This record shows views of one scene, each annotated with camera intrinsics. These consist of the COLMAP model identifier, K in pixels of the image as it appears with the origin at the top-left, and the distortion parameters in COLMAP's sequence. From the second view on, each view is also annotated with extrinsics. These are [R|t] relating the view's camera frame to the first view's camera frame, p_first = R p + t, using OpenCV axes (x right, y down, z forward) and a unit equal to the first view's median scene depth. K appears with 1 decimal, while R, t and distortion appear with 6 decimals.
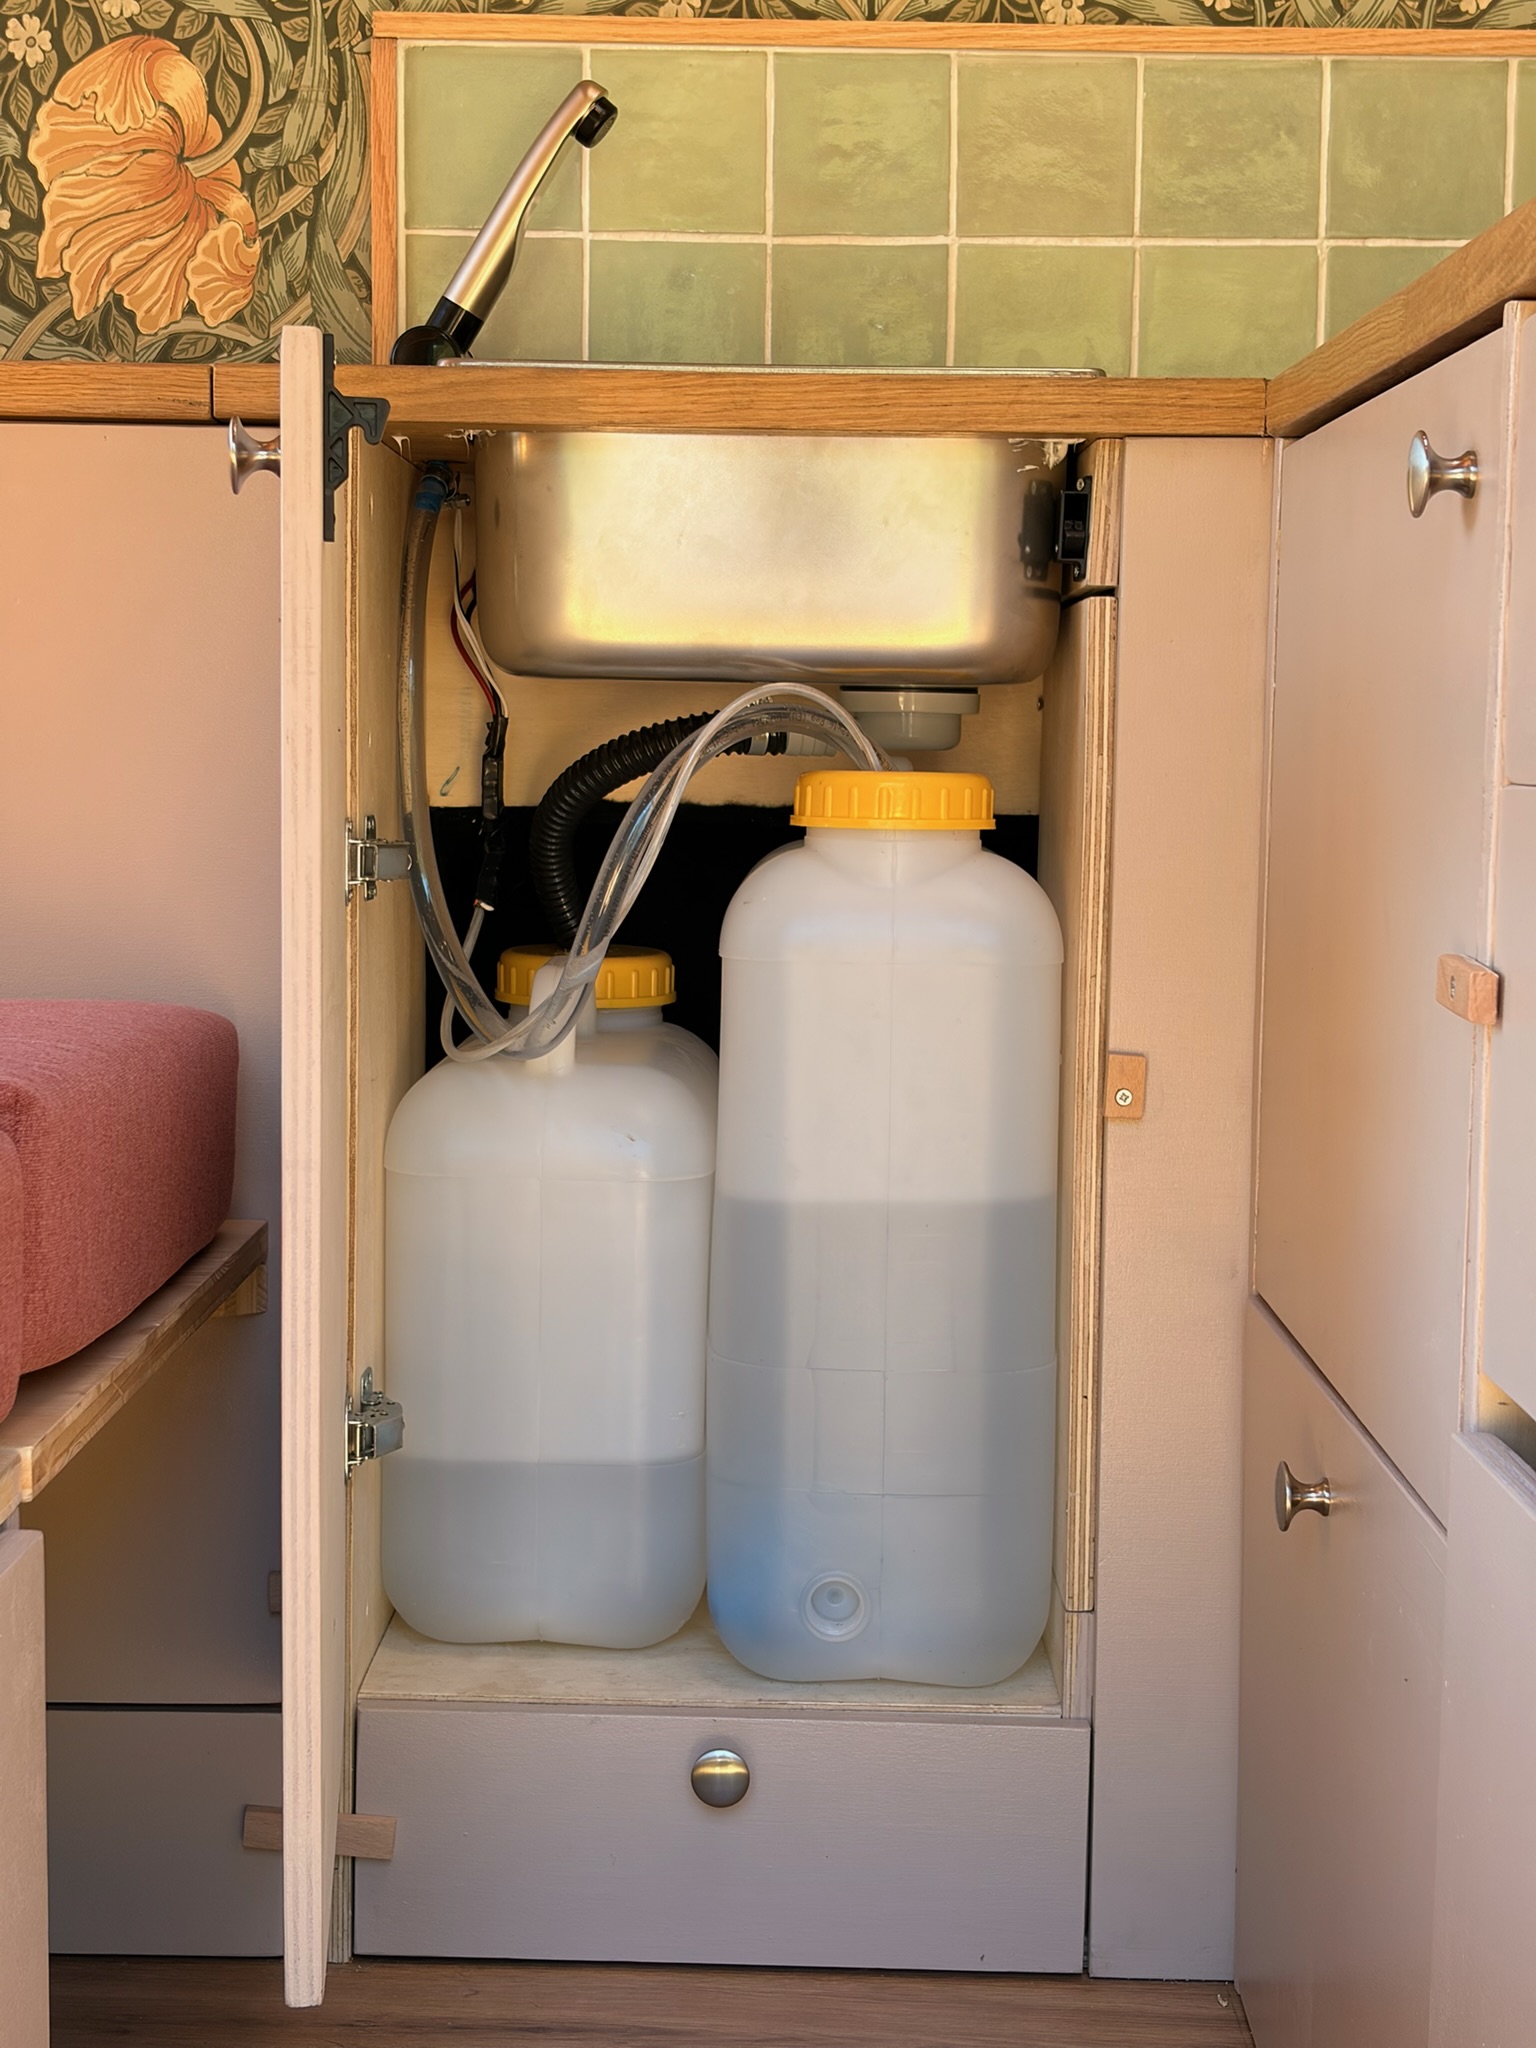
lens RADIAL K [[3105.4, 0, 725.8], [0, 3105.4, 1047.8], [0, 0, 1]] dist [0.068530, 0.000000]
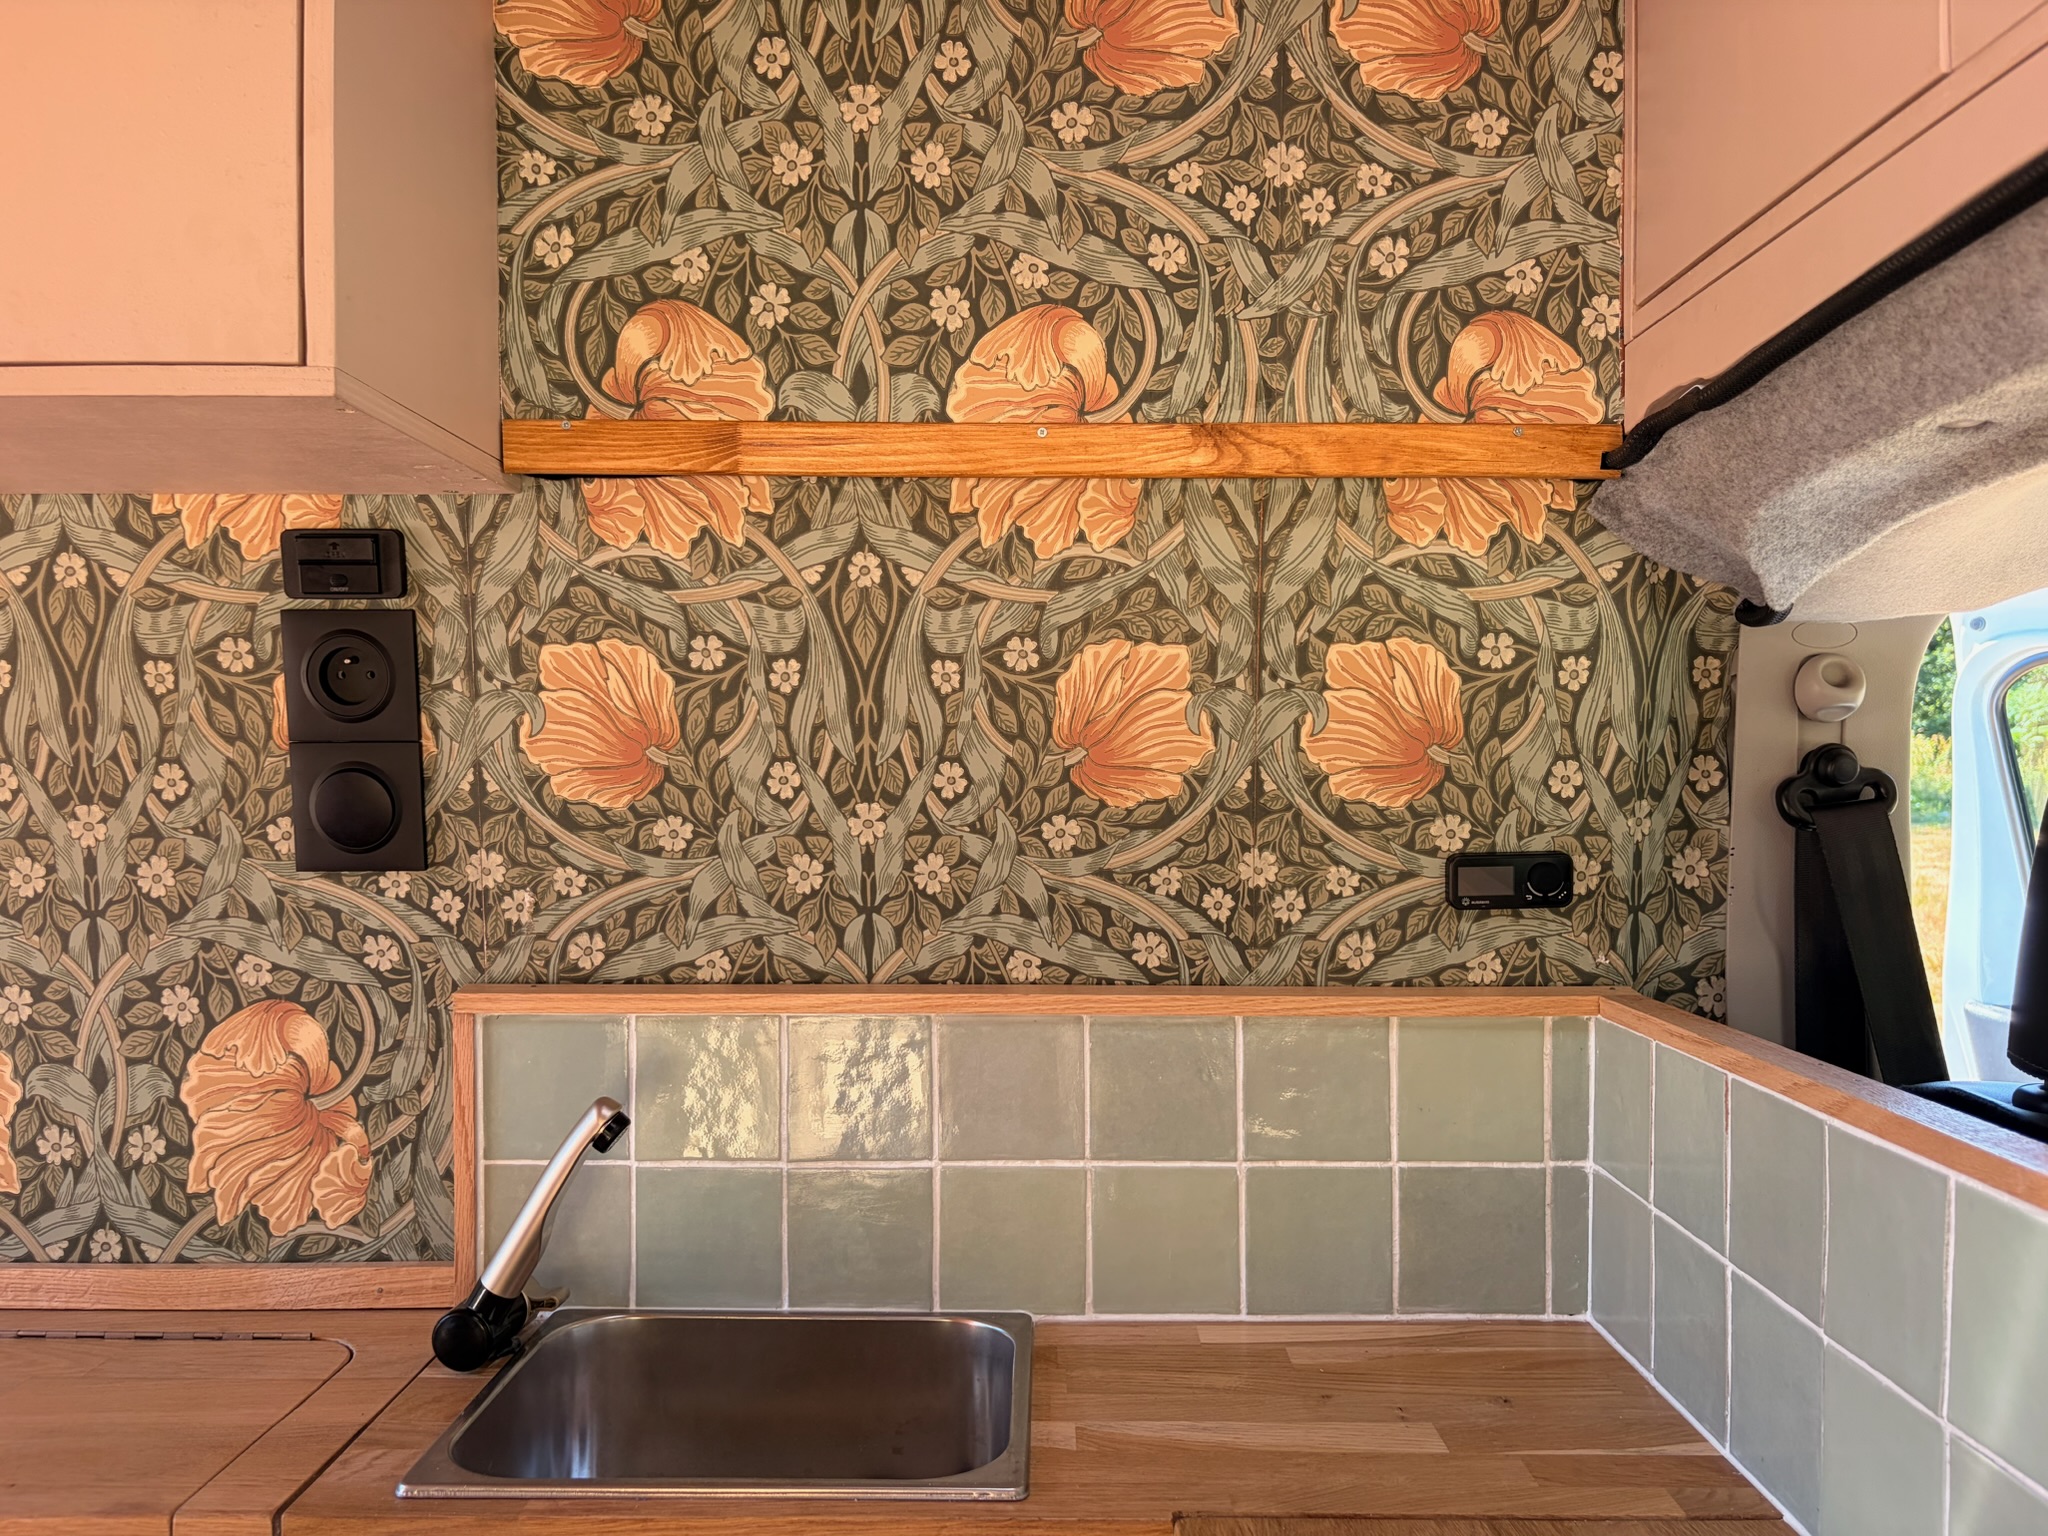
lens RADIAL K [[1563.4, 0, 1032.3], [0, 1563.4, 782.4], [0, 0, 1]] dist [0.047960, -0.050027]
pose [[0.999881, -0.014452, 0.005482, 0.107237], [0.014902, 0.995498, -0.093605, -0.344640], [-0.004105, 0.093676, 0.995594, 0.375994]]
